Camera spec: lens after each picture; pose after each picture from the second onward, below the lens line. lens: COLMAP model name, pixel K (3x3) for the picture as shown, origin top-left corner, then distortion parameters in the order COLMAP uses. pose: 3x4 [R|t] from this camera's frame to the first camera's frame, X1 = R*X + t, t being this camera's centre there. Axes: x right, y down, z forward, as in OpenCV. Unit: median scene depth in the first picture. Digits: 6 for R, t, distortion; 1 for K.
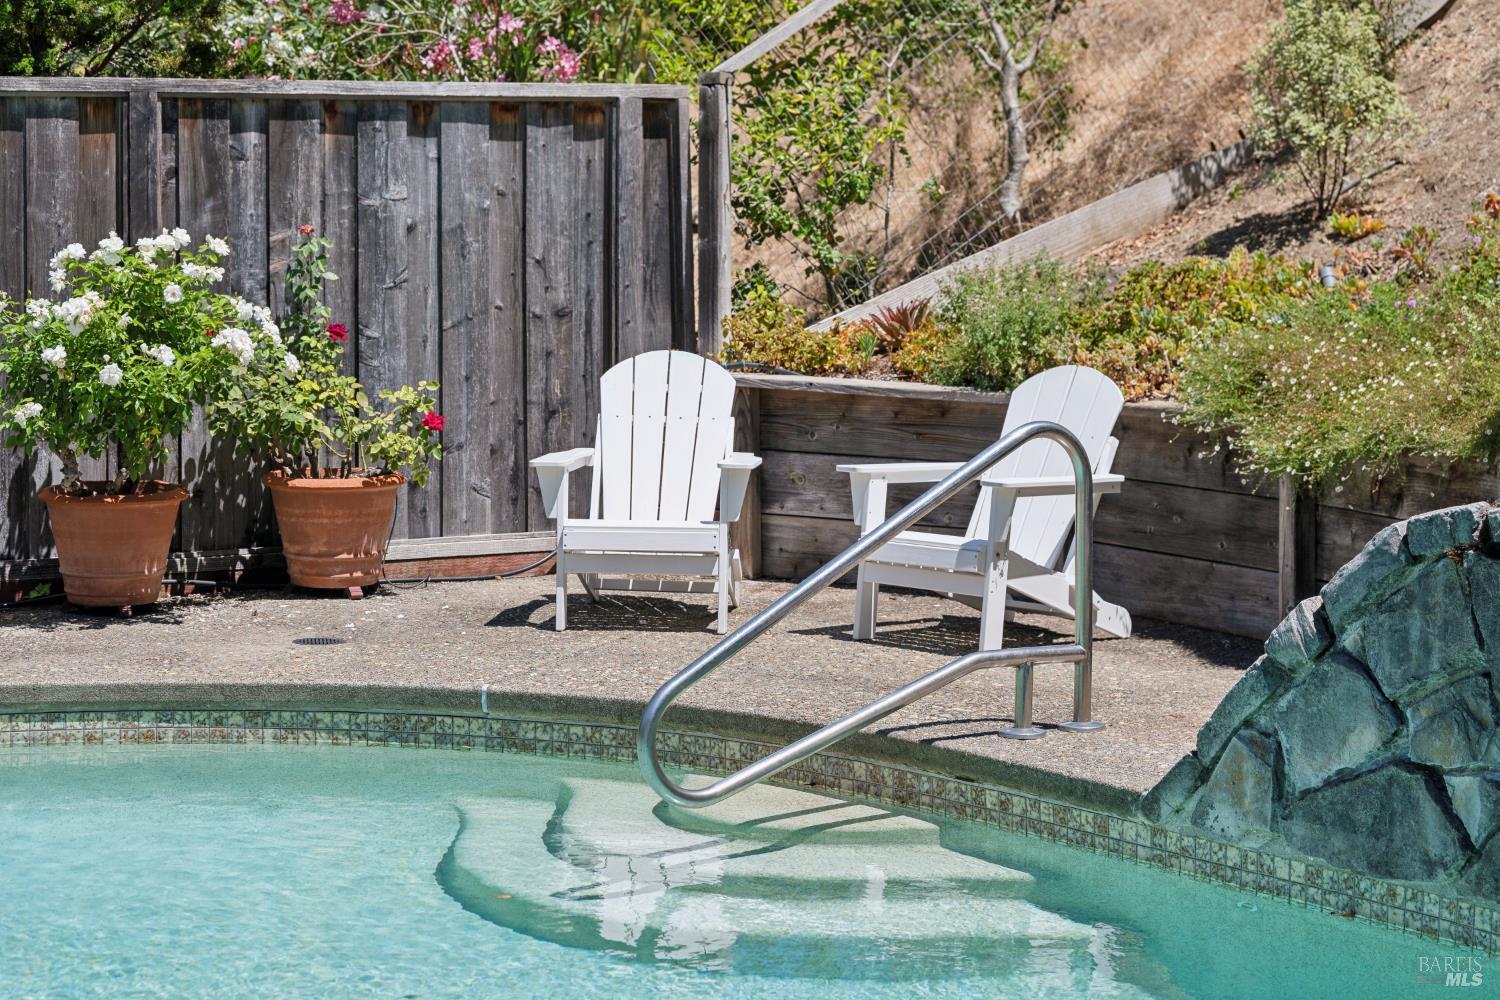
lens RADIAL K [[3070.3, 0, 750.0], [0, 3070.3, 500.0], [0, 0, 1]] dist [-0.107061, -0.075755]
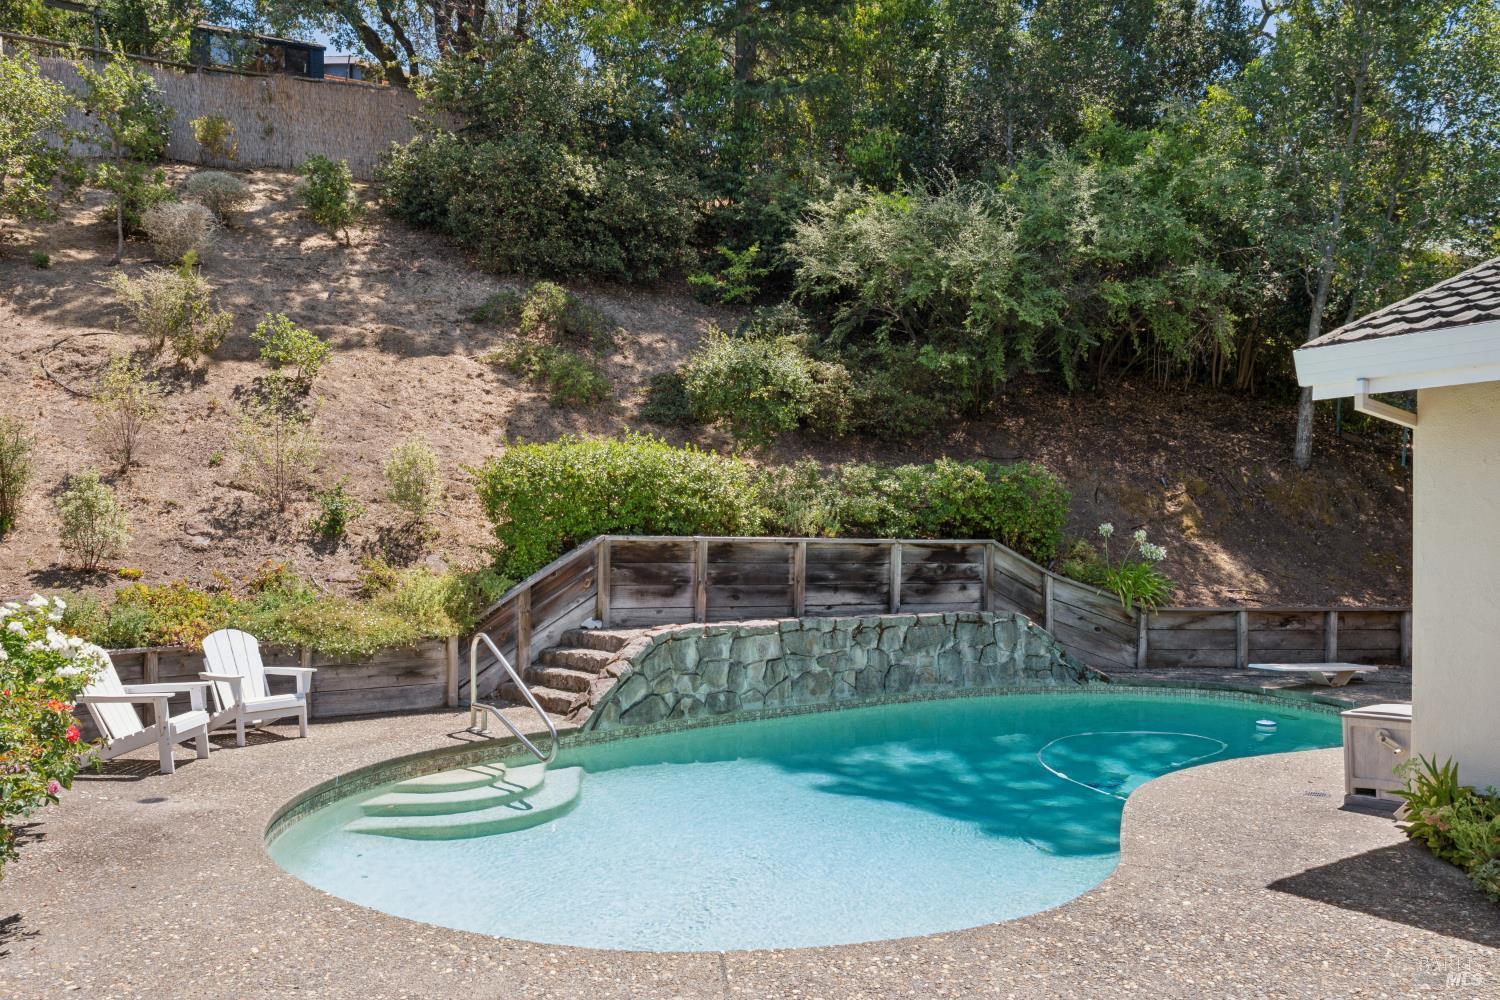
lens RADIAL K [[1054.8, 0, 728.4], [0, 1054.8, 529.3], [0, 0, 1]] dist [-0.021563, 0.001244]
pose [[-0.123636, 0.011145, 0.992265, -0.926711], [0.094471, 0.995527, 0.000590, -0.100291], [-0.987821, 0.093813, -0.124136, 0.765056]]
